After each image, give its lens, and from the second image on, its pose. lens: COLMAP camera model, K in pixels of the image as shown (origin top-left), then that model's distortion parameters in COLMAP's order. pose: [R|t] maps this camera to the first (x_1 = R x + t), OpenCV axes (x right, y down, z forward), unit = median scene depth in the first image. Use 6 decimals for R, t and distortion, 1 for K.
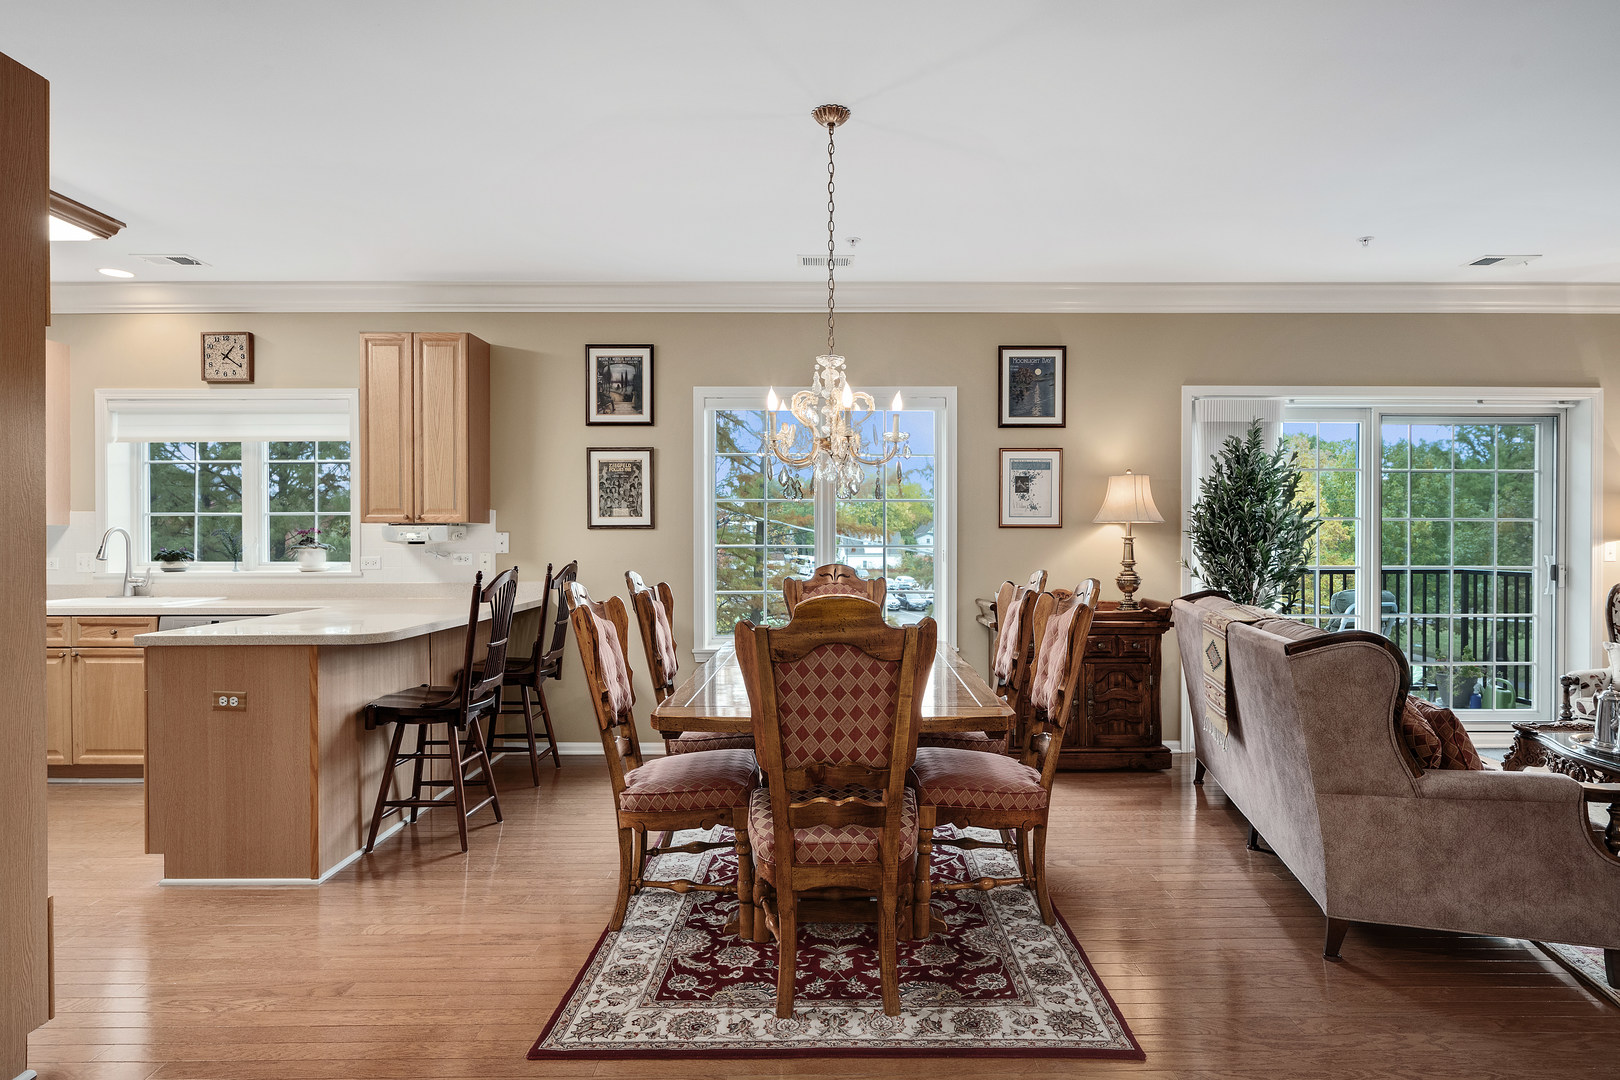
lens RADIAL K [[996.8, 0, 824.4], [0, 996.8, 540.6], [0, 0, 1]] dist [-0.007236, 0.000848]
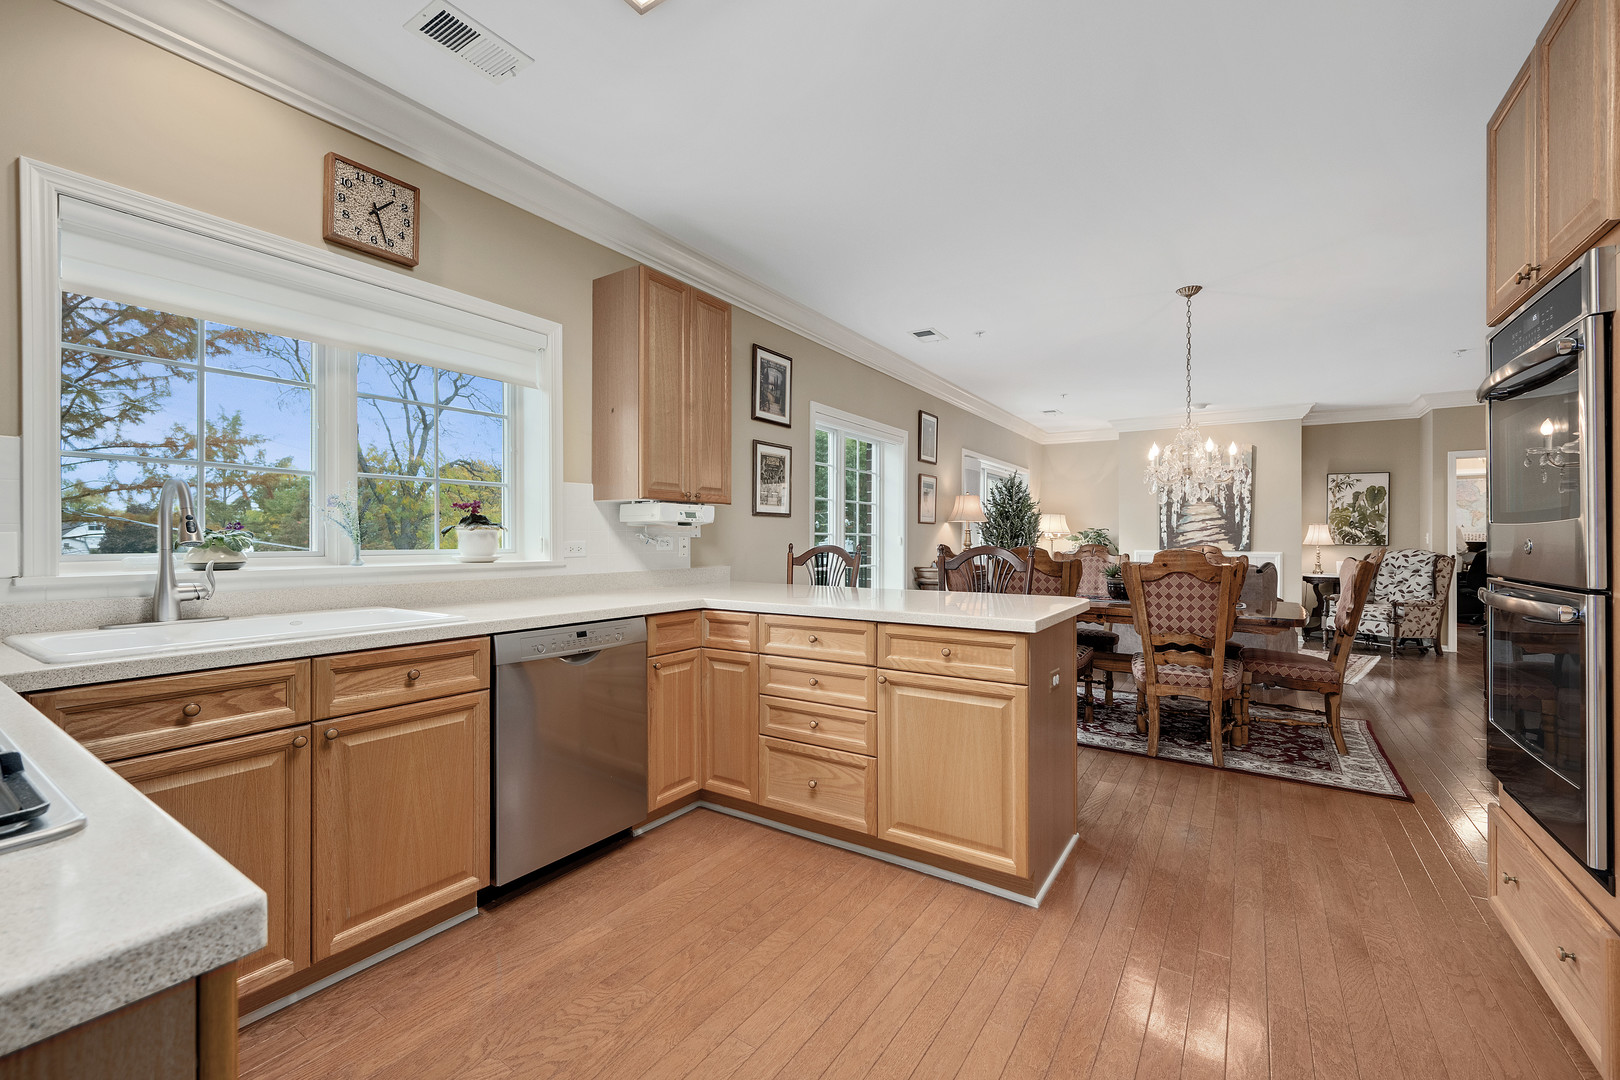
lens RADIAL K [[671.5, 0, 847.1], [0, 671.5, 538.6], [0, 0, 1]] dist [-0.001137, -0.000256]
pose [[0.509751, 0.003805, 0.860314, -0.816758], [0.005014, 0.999960, -0.007393, 0.019624], [-0.860308, 0.008082, 0.509711, 0.550223]]
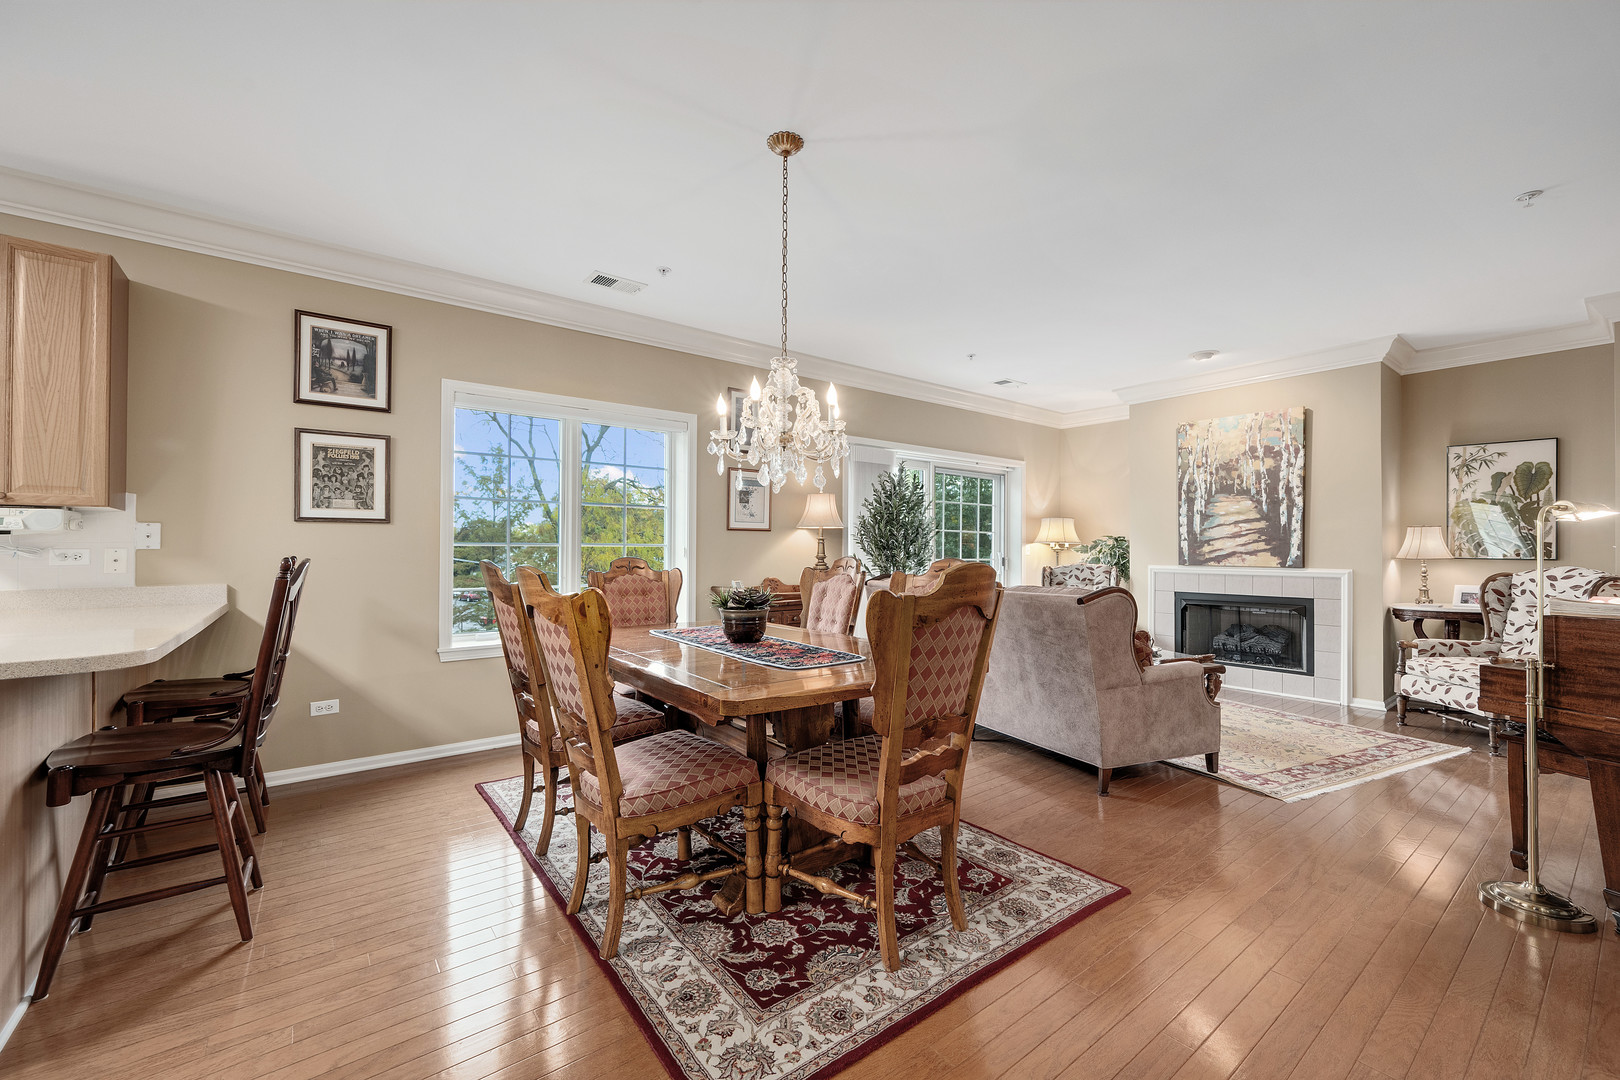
lens RADIAL K [[680.9, 0, 889.9], [0, 680.9, 543.5], [0, 0, 1]] dist [0.000797, -0.000028]
pose [[0.749402, 0.008797, 0.662057, -0.244186], [0.003966, 0.999834, -0.017775, 0.020497], [-0.662103, 0.015946, 0.749243, 0.214614]]
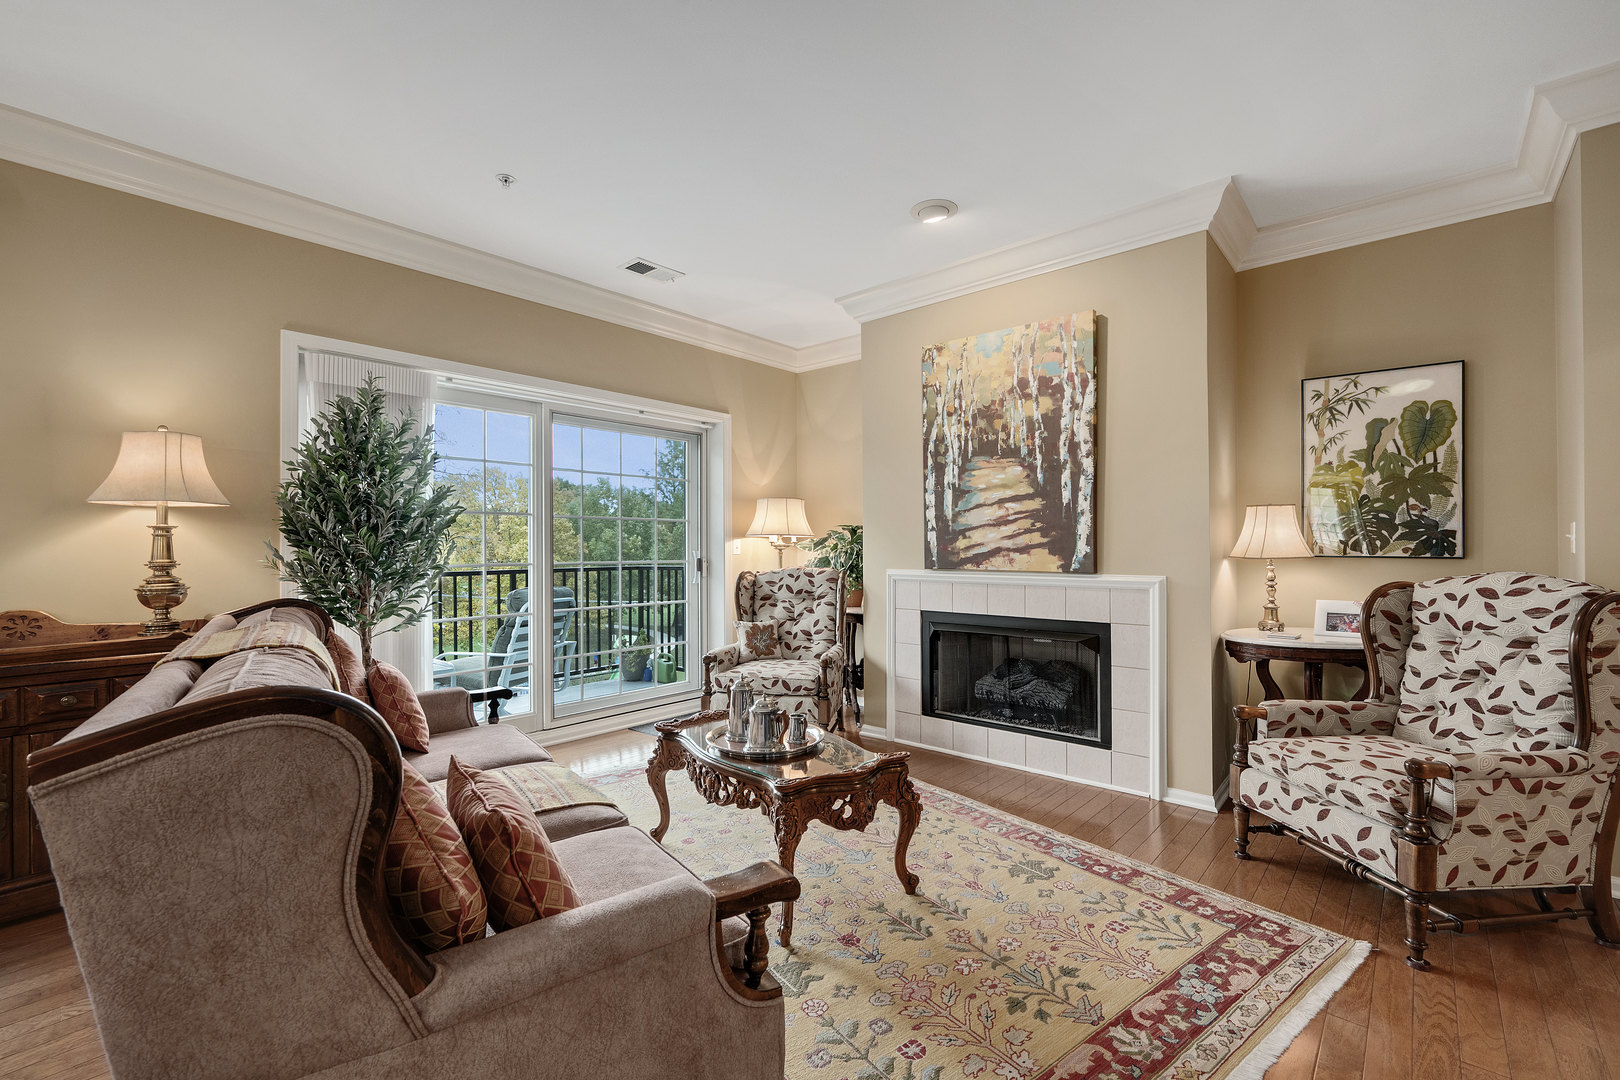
lens RADIAL K [[670.8, 0, 889.0], [0, 670.8, 540.6], [0, 0, 1]] dist [-0.000631, 0.000136]
pose [[0.623726, 0.004668, 0.781629, 0.249826], [0.011776, 0.999813, -0.015368, 0.018407], [-0.781554, 0.018789, 0.623555, 0.322379]]
